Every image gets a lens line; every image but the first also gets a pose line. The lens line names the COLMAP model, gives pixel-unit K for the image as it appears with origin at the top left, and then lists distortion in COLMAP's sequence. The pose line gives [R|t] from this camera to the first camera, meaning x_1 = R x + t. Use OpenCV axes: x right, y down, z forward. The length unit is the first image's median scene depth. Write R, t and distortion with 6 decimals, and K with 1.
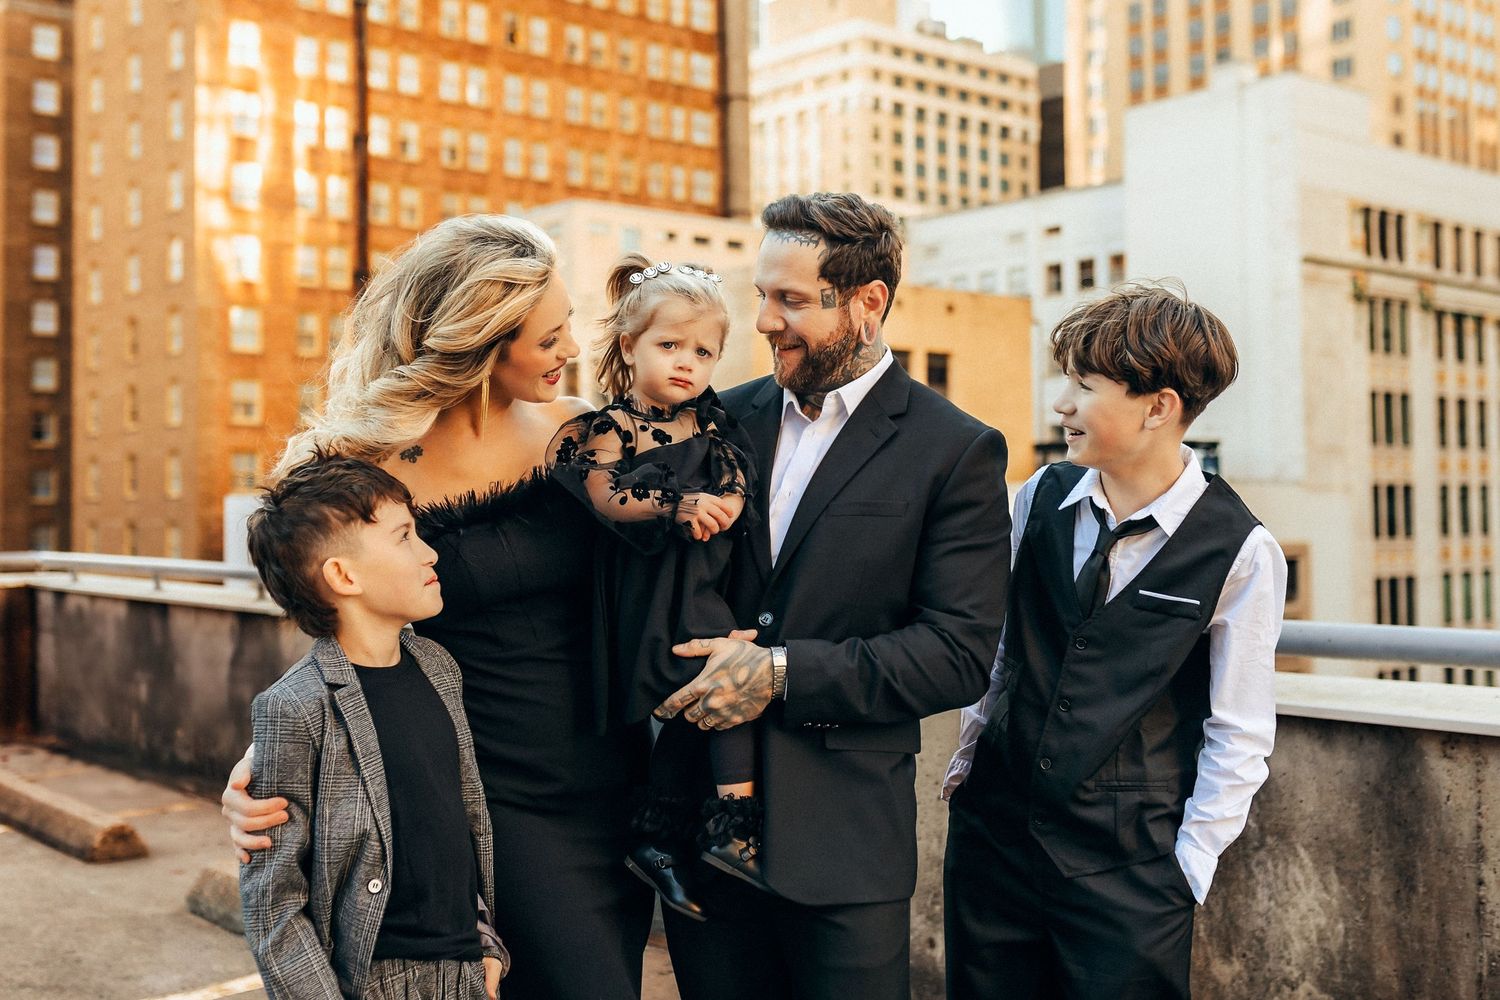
lens RADIAL K [[1632.5, 0, 752.5], [0, 1632.5, 482.6], [0, 0, 1]] dist [-0.001723, 0.000000]
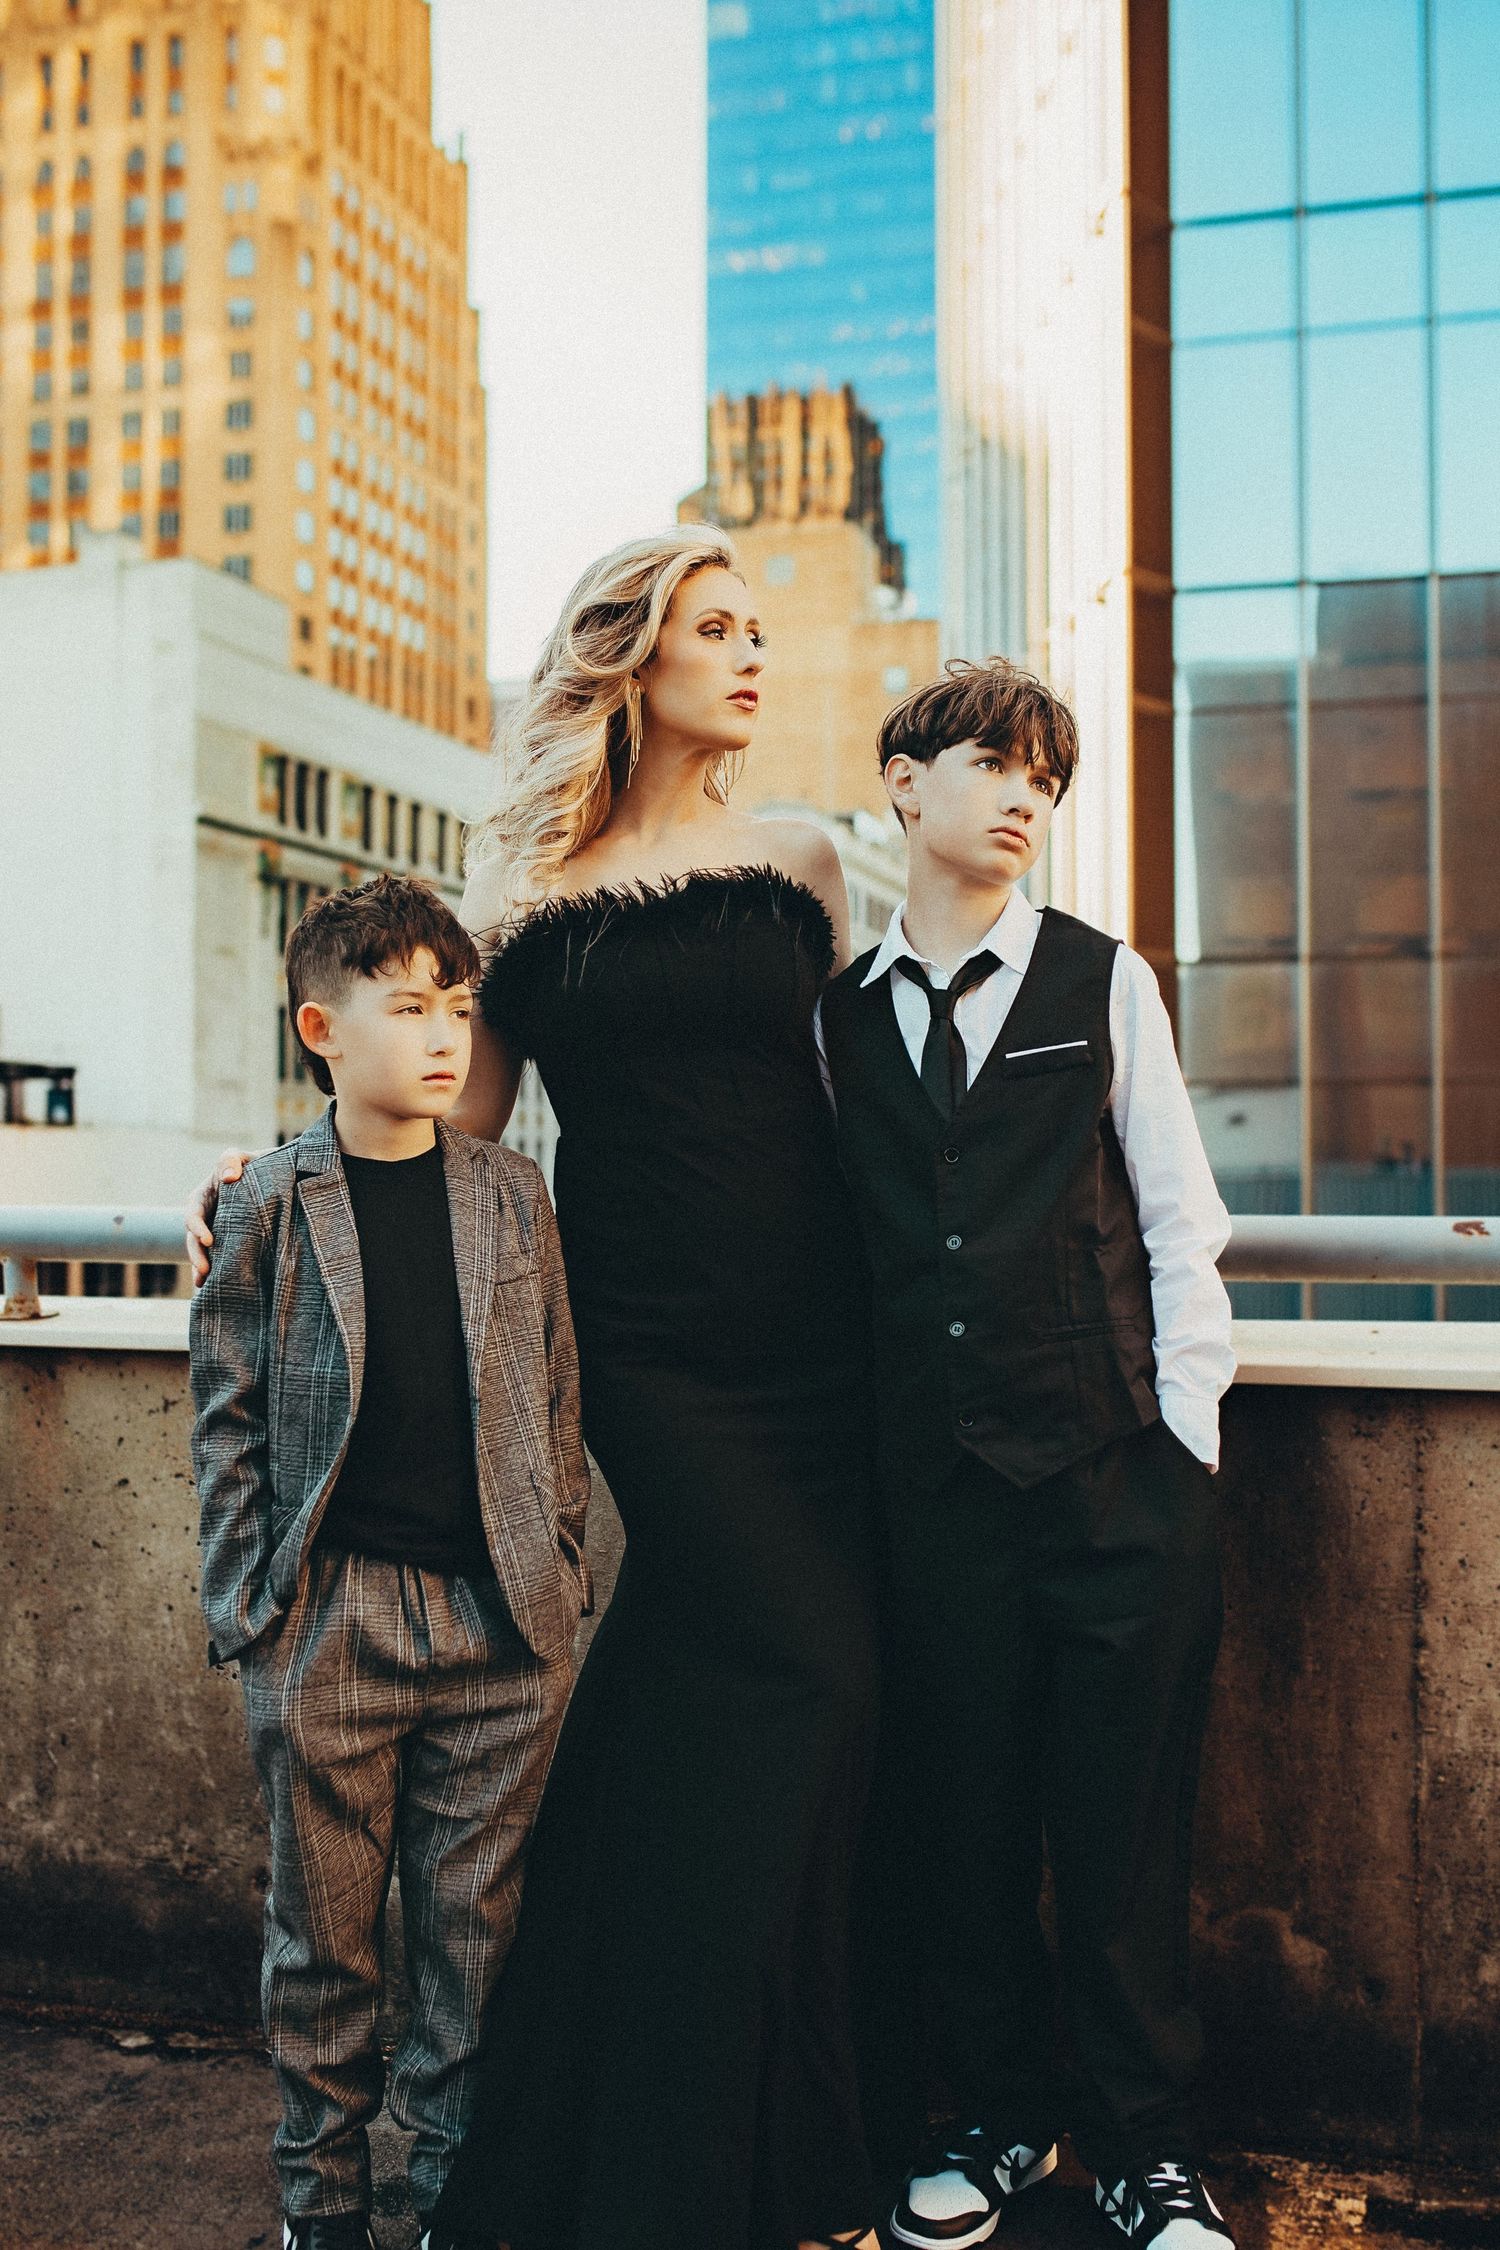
lens RADIAL K [[2271.5, 0, 762.6], [0, 2271.5, 1153.6], [0, 0, 1]] dist [-0.028900, 0.000000]
pose [[0.835271, 0.010954, 0.549729, -0.193580], [-0.016986, 0.999838, 0.005886, 0.065738], [-0.549576, -0.014254, 0.835322, 0.436722]]
